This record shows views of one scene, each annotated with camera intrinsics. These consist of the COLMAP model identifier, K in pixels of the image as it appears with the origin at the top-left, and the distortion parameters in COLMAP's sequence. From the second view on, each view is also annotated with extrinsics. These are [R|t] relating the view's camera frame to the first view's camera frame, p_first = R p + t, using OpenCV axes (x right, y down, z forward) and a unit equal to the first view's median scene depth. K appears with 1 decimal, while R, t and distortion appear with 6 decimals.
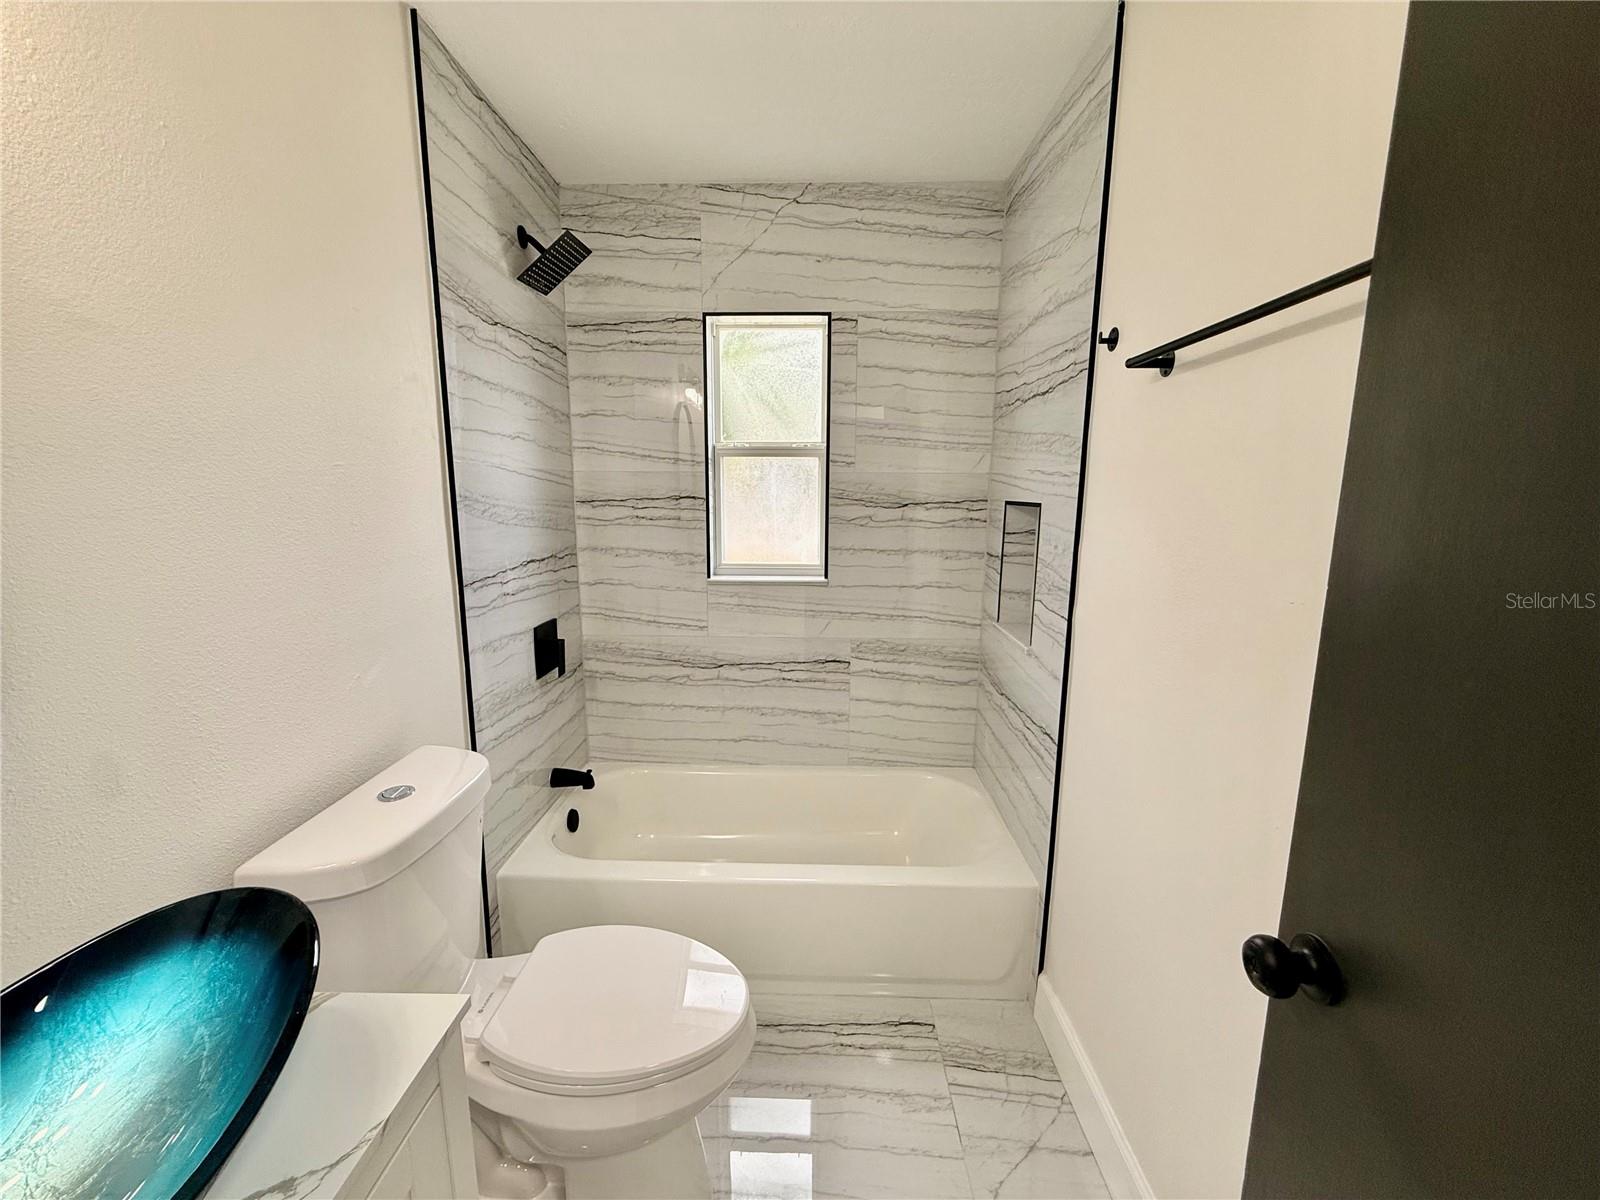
lens RADIAL K [[639.7, 0, 797.4], [0, 639.7, 599.2], [0, 0, 1]] dist [-0.000653, 0.000813]
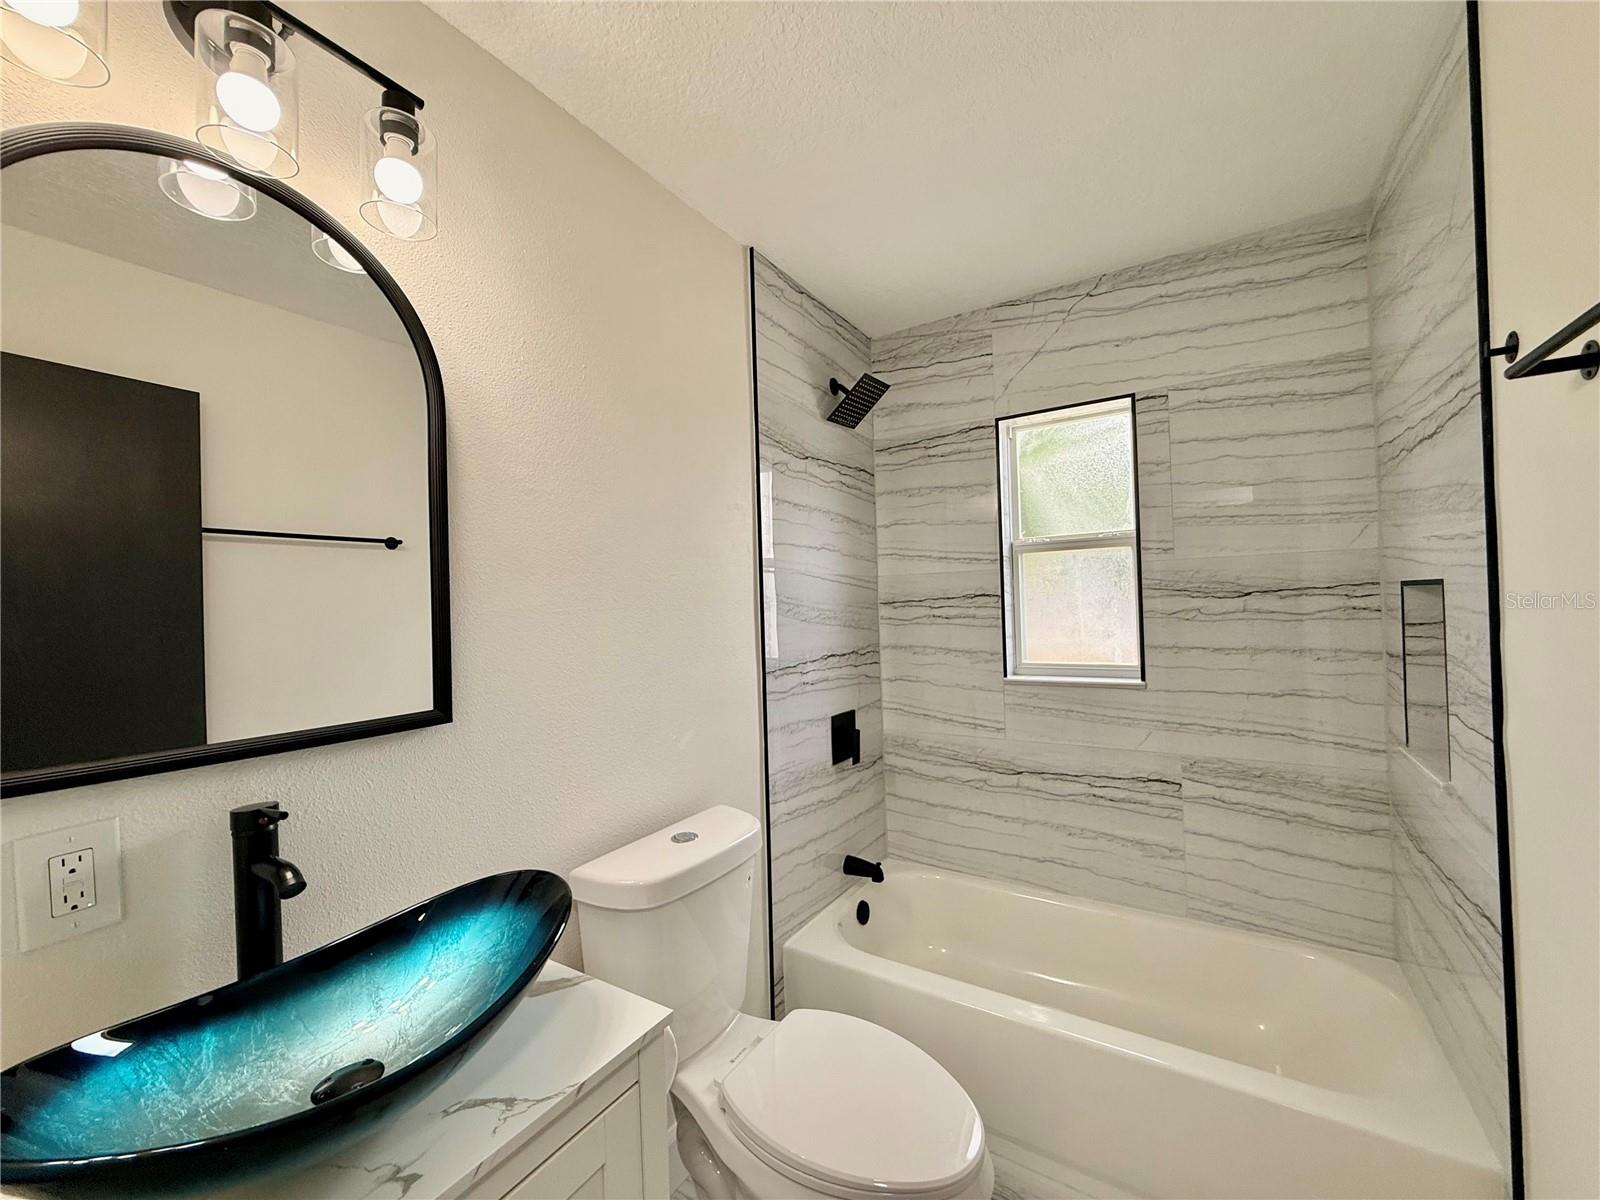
lens RADIAL K [[639.7, 0, 797.4], [0, 639.7, 599.2], [0, 0, 1]] dist [-0.000653, 0.000813]
pose [[0.855708, -0.037556, -0.516095, 0.101341], [-0.051797, 0.986137, -0.157643, 0.020357], [0.514861, 0.161629, 0.841899, 0.010004]]
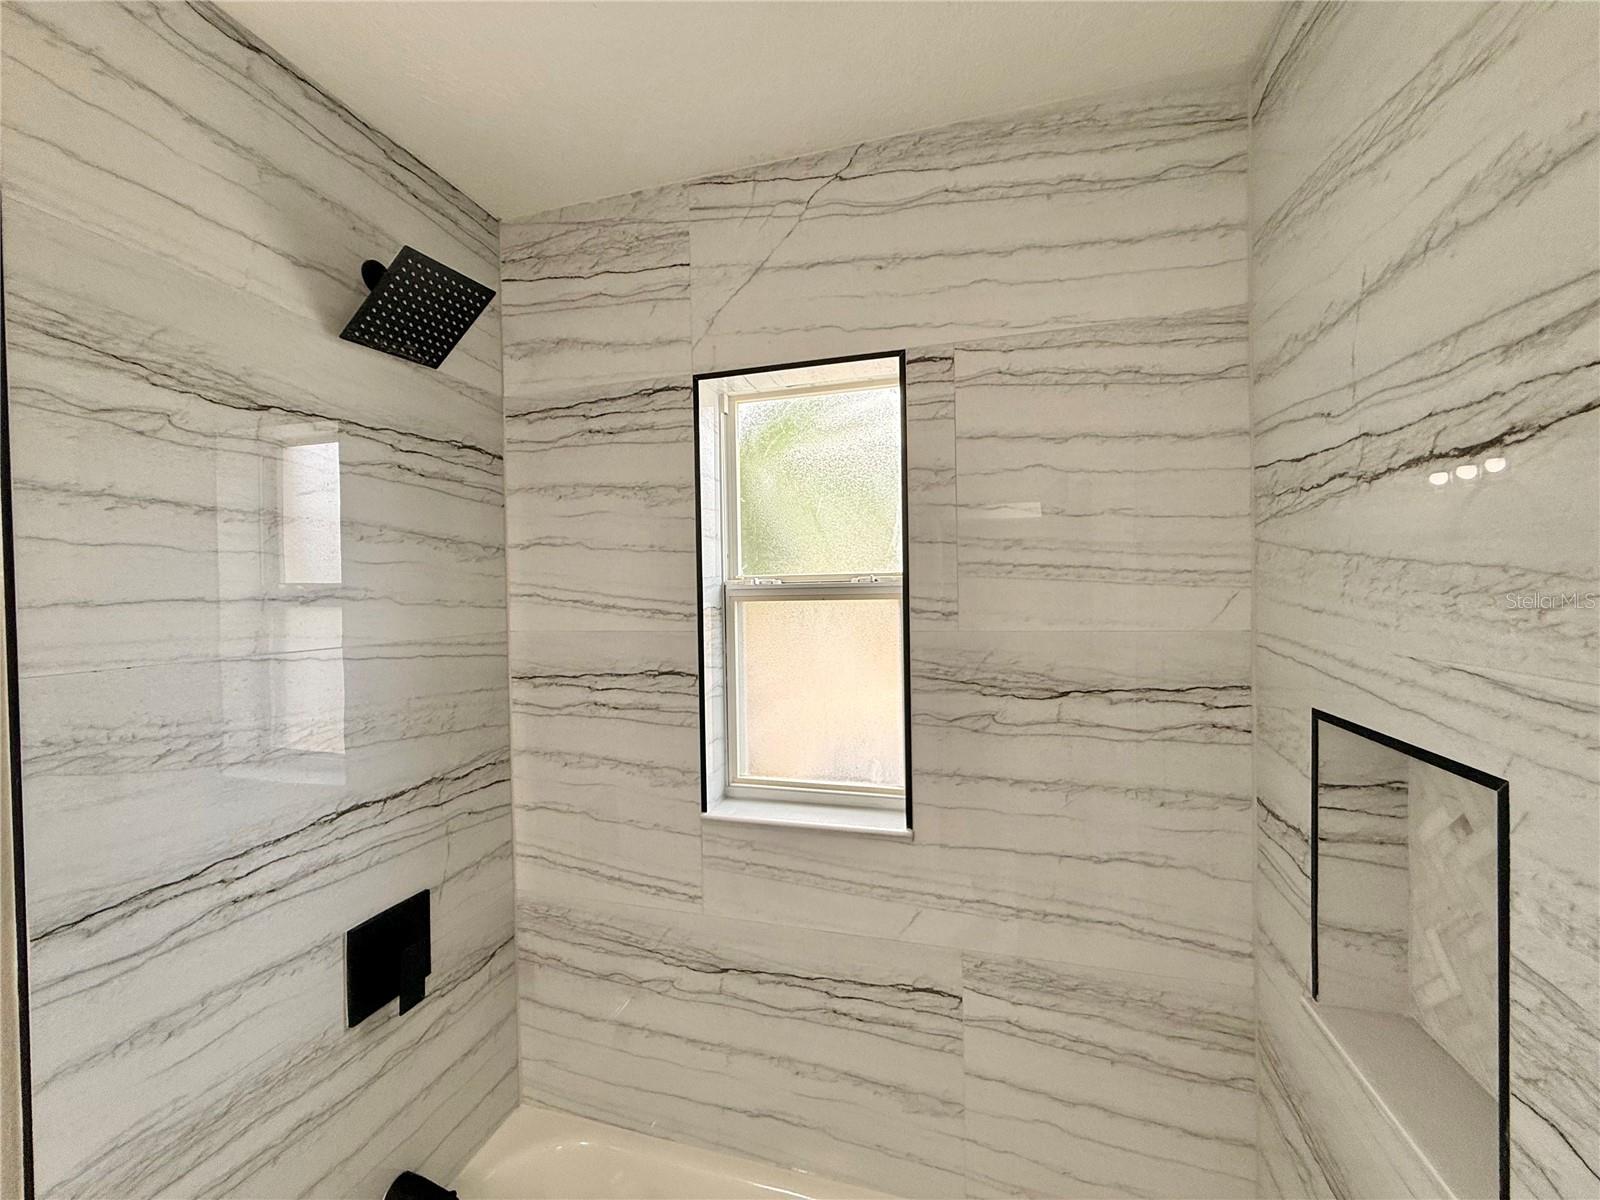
lens RADIAL K [[639.7, 0, 797.4], [0, 639.7, 599.2], [0, 0, 1]] dist [-0.000653, 0.000813]
pose [[0.967216, -0.019678, -0.253190, 0.098556], [-0.019208, 0.988469, -0.150201, -0.146834], [0.253226, 0.150140, 0.955685, 0.472839]]
